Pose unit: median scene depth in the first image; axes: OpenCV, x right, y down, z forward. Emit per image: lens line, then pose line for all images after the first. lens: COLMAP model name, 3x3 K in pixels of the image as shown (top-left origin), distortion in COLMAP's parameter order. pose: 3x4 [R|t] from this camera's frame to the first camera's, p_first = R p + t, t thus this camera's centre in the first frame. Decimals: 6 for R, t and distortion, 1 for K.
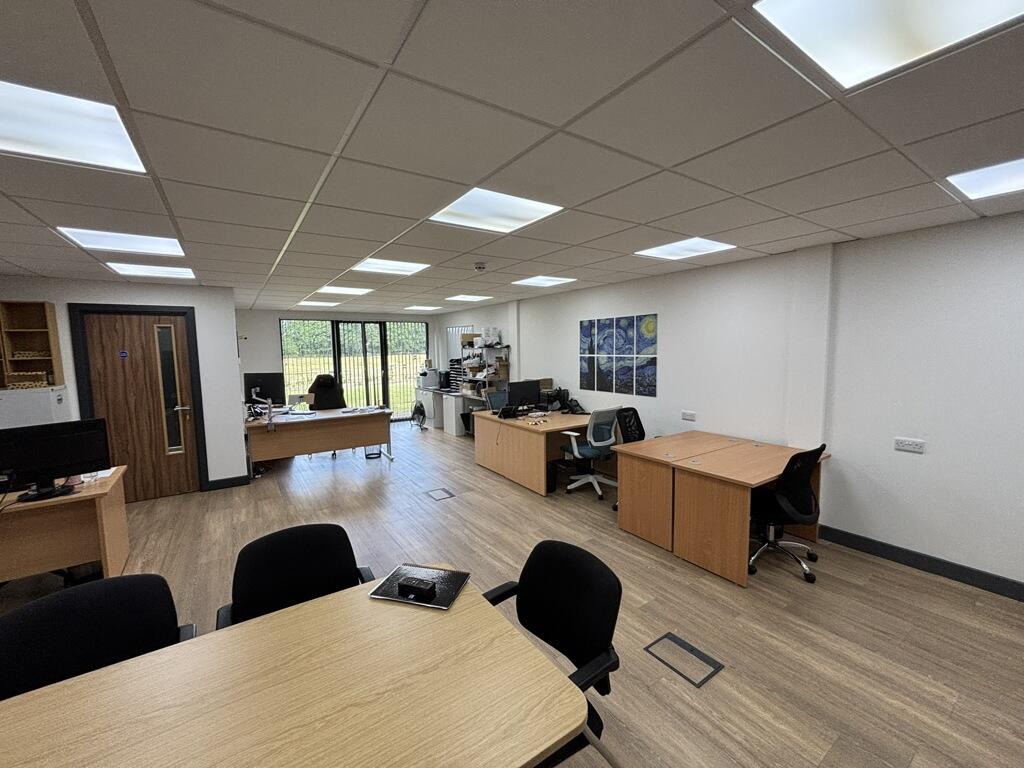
lens RADIAL K [[413.0, 0, 509.3], [0, 413.0, 383.3], [0, 0, 1]] dist [0.002446, -0.000139]
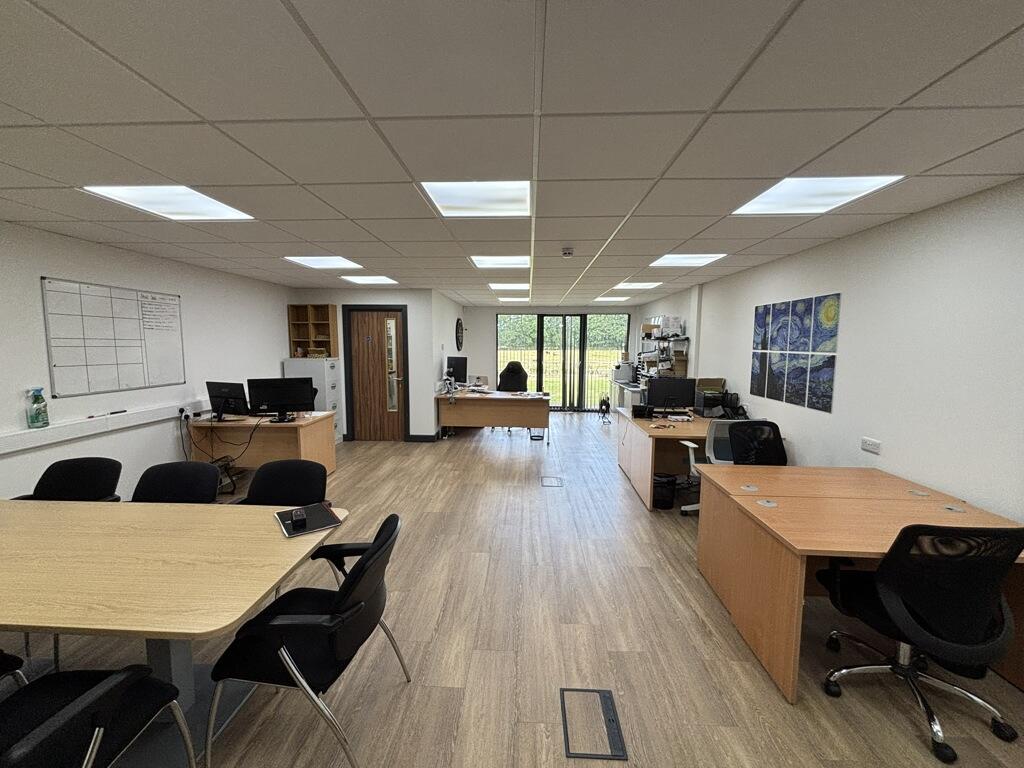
lens RADIAL K [[415.1, 0, 510.1], [0, 415.1, 383.0], [0, 0, 1]] dist [-0.001011, 0.000448]
pose [[0.802895, 0.079465, -0.590800, 0.304984], [-0.071642, 0.996755, 0.036706, -0.003800], [0.591800, 0.012855, 0.805983, 0.106235]]
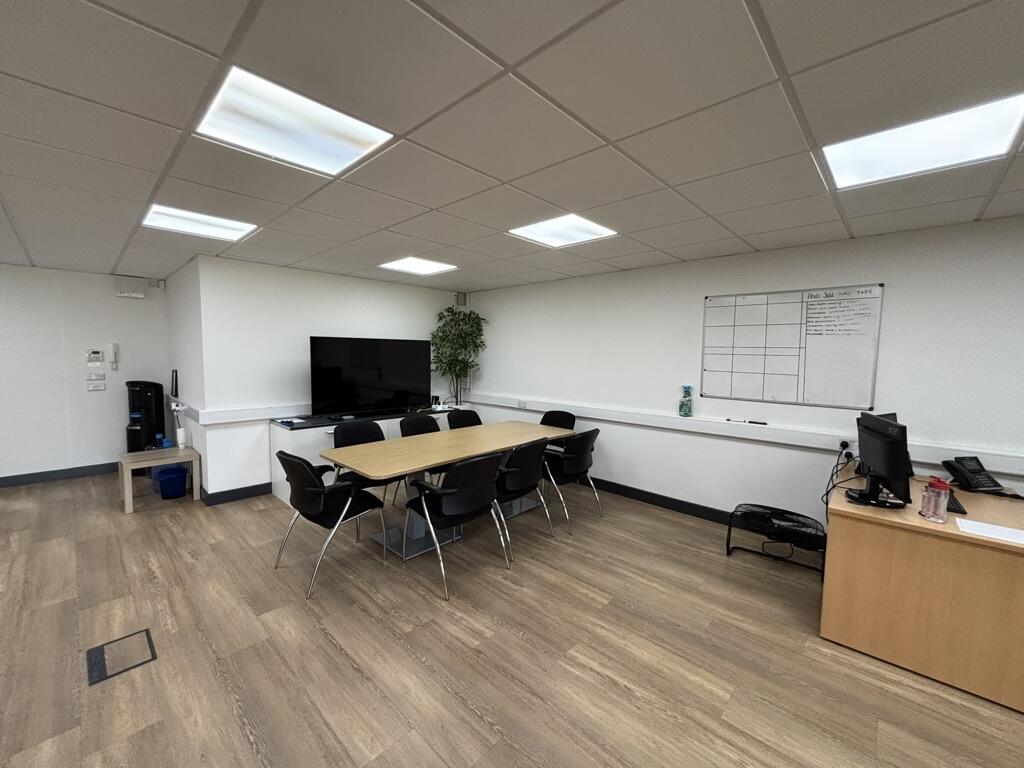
lens RADIAL K [[415.1, 0, 510.1], [0, 415.1, 383.0], [0, 0, 1]] dist [-0.001011, 0.000448]
pose [[-0.975973, 0.019073, -0.217054, -0.107653], [-0.016828, 0.986588, 0.162359, -0.050013], [0.217240, 0.162111, -0.962563, 0.852747]]
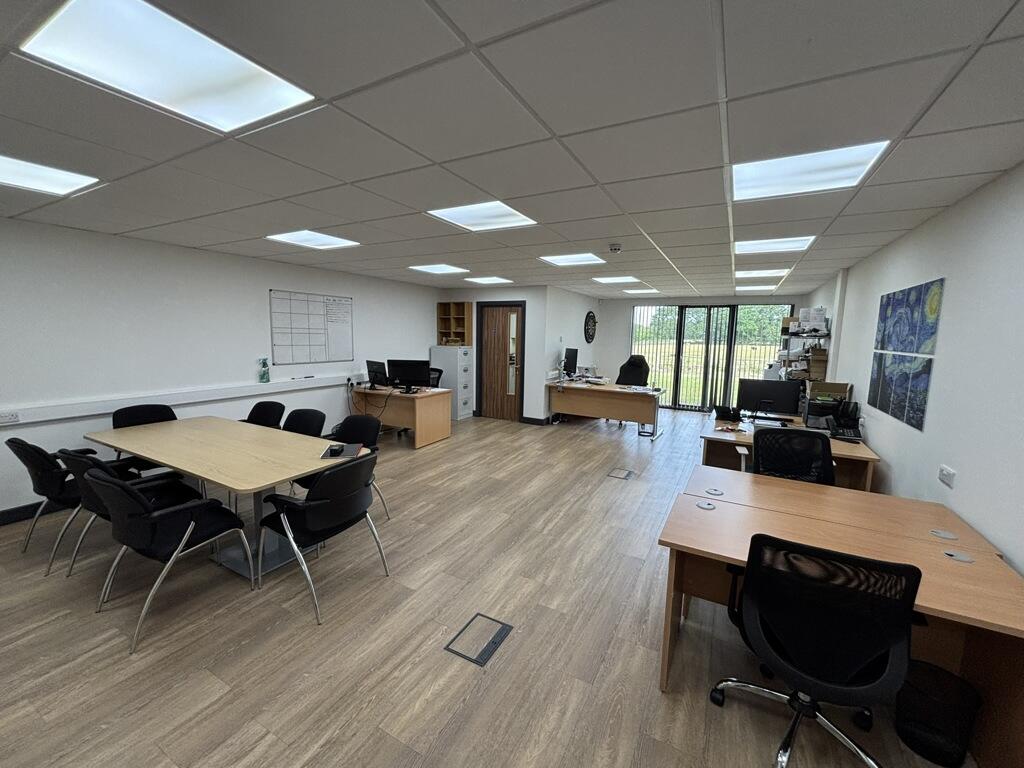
lens RADIAL K [[413.0, 0, 509.3], [0, 413.0, 383.3], [0, 0, 1]] dist [0.002446, -0.000139]
pose [[0.460716, 0.135317, -0.877172, 0.532114], [-0.106701, 0.989586, 0.096616, -0.022840], [0.881110, 0.049083, 0.470356, 0.237391]]
